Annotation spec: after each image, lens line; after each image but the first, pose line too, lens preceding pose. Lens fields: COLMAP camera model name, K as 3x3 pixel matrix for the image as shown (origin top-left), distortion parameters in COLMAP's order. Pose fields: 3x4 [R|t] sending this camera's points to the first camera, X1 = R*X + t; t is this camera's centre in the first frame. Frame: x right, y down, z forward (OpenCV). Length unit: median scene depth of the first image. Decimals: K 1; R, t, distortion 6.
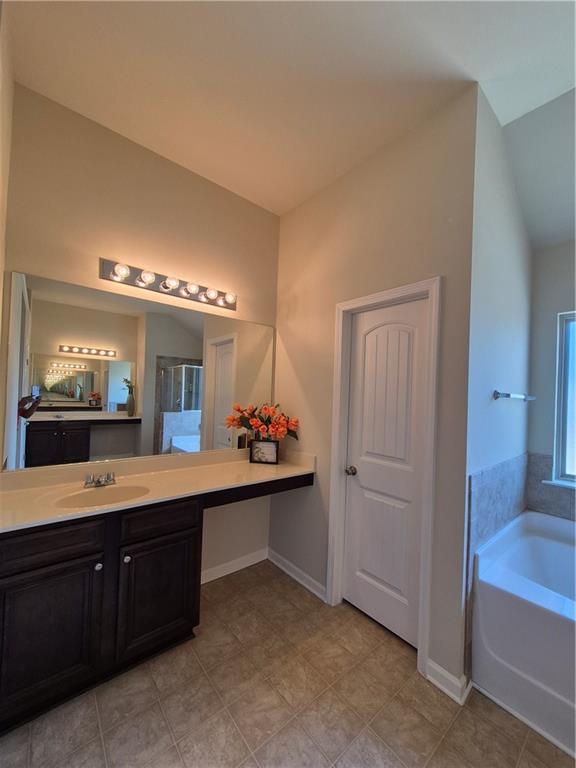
lens RADIAL K [[299.9, 0, 288.2], [0, 299.9, 386.2], [0, 0, 1]] dist [-0.000283, -0.001766]
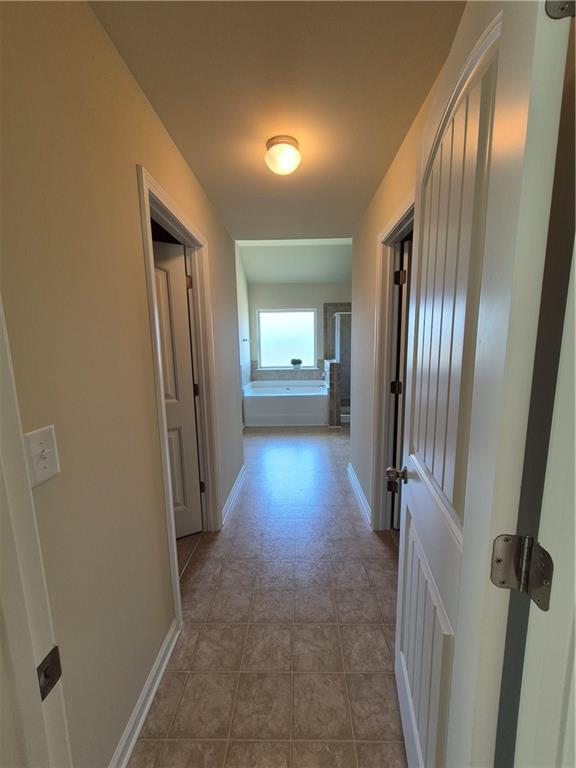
lens RADIAL K [[299.9, 0, 291.9], [0, 299.9, 387.0], [0, 0, 1]] dist [-0.000283, -0.001766]
pose [[0.647118, -0.159193, 0.745585, -1.300145], [0.029450, 0.982446, 0.184206, -0.048832], [-0.761821, -0.097245, 0.640447, -1.331314]]
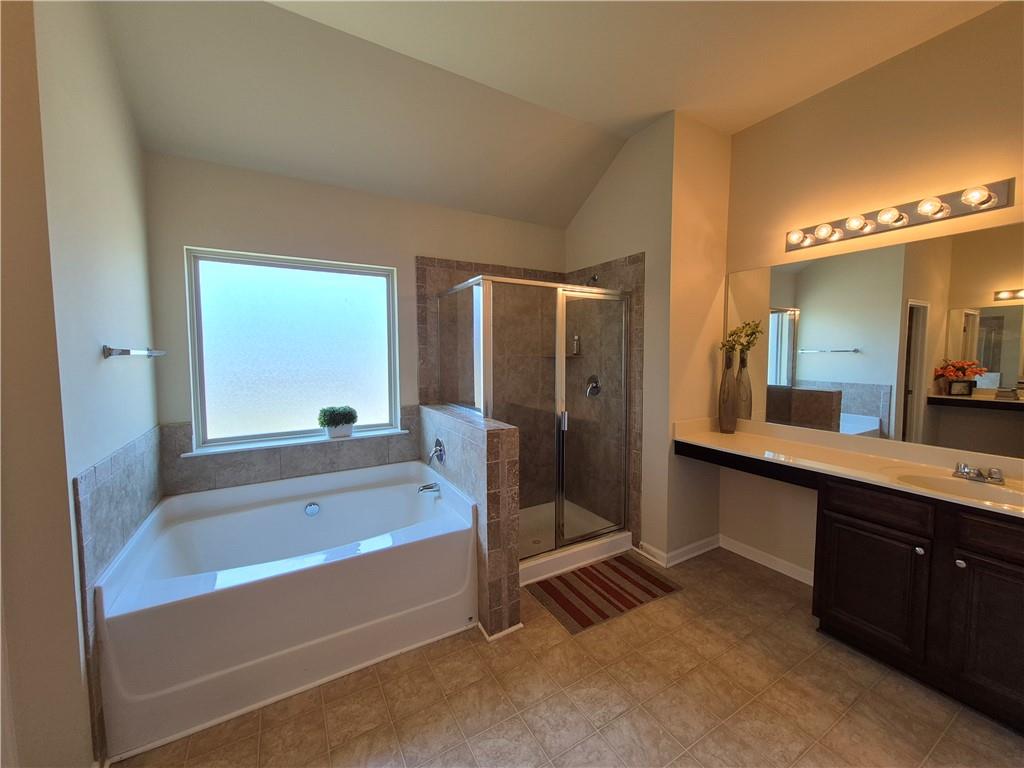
lens RADIAL K [[399.9, 0, 521.3], [0, 399.9, 376.0], [0, 0, 1]] dist [-0.000283, -0.001766]
pose [[0.144439, -0.100195, 0.984428, -0.068452], [-0.008540, 0.994697, 0.102493, -0.017091], [-0.989477, -0.023211, 0.142818, -0.066109]]
